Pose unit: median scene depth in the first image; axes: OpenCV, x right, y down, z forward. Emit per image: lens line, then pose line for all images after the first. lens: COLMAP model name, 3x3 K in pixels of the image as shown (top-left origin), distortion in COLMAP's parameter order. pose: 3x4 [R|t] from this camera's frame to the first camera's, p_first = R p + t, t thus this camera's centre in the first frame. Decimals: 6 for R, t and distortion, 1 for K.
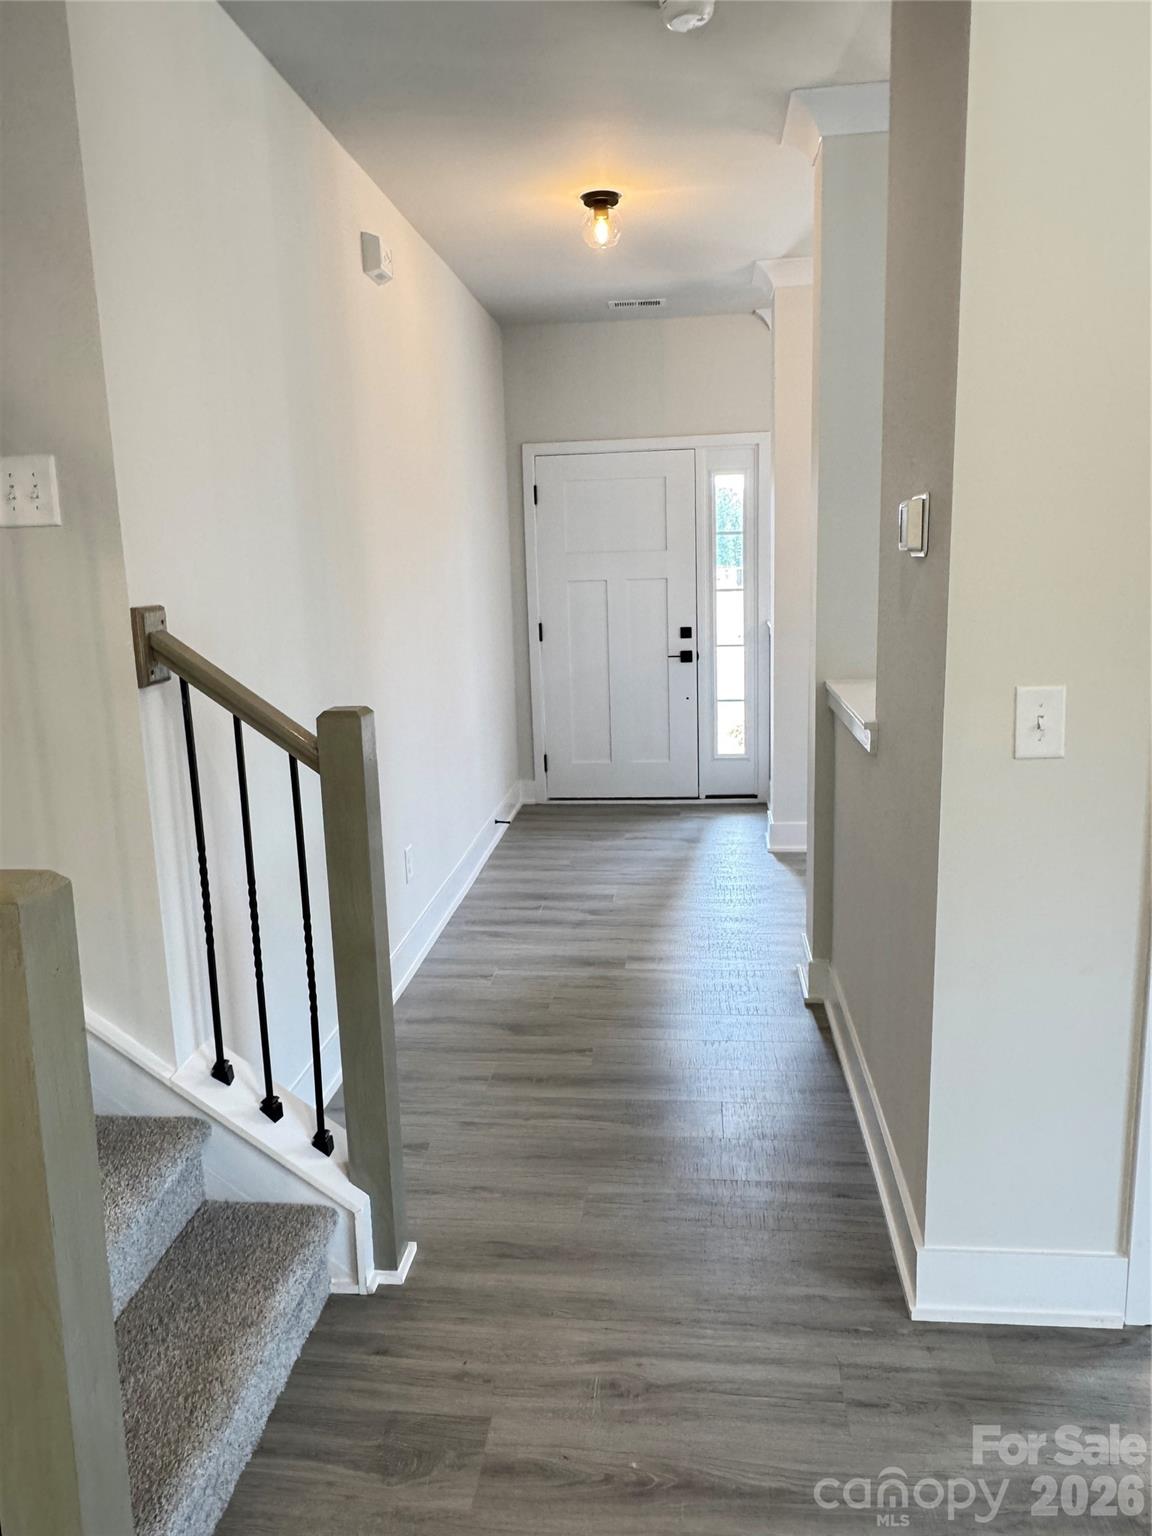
lens RADIAL K [[1079.7, 0, 560.8], [0, 1079.7, 758.7], [0, 0, 1]] dist [-0.006098, 0.002980]
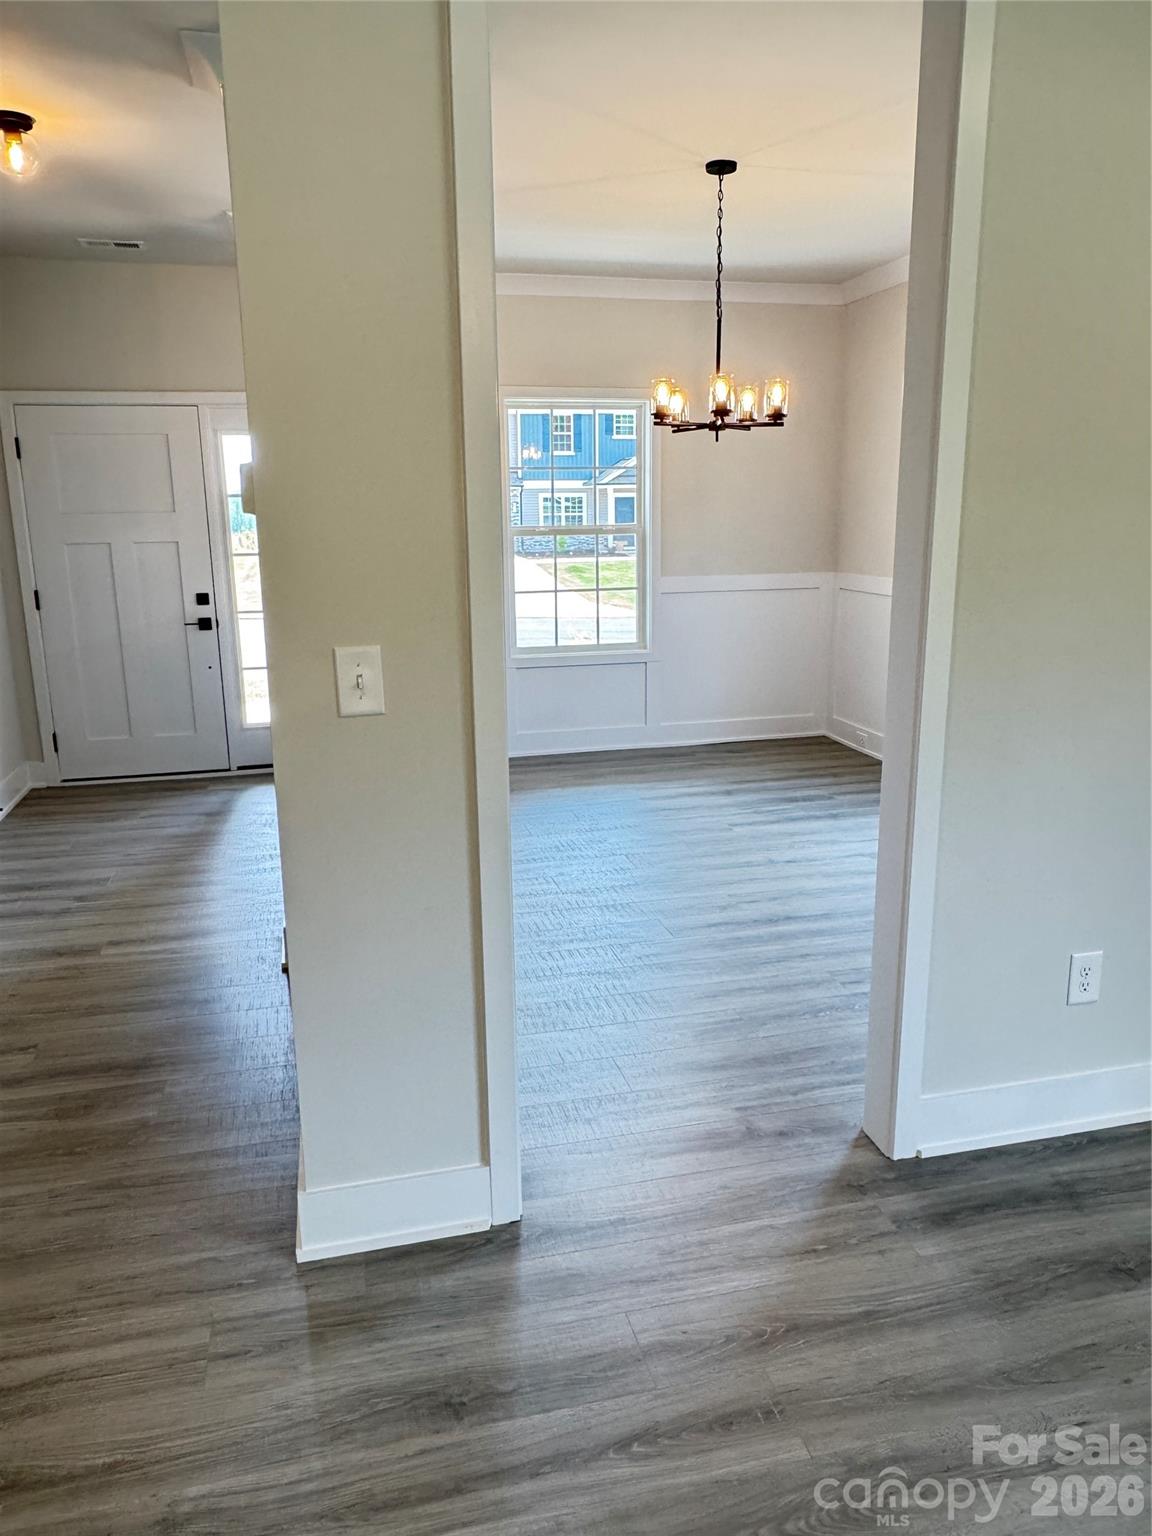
lens RADIAL K [[1079.7, 0, 563.4], [0, 1079.7, 766.4], [0, 0, 1]] dist [-0.006098, 0.002980]
pose [[0.939146, -0.061577, 0.337956, 0.116382], [0.048742, 0.997736, 0.046342, 0.004252], [-0.340044, -0.027049, 0.940020, -0.023154]]
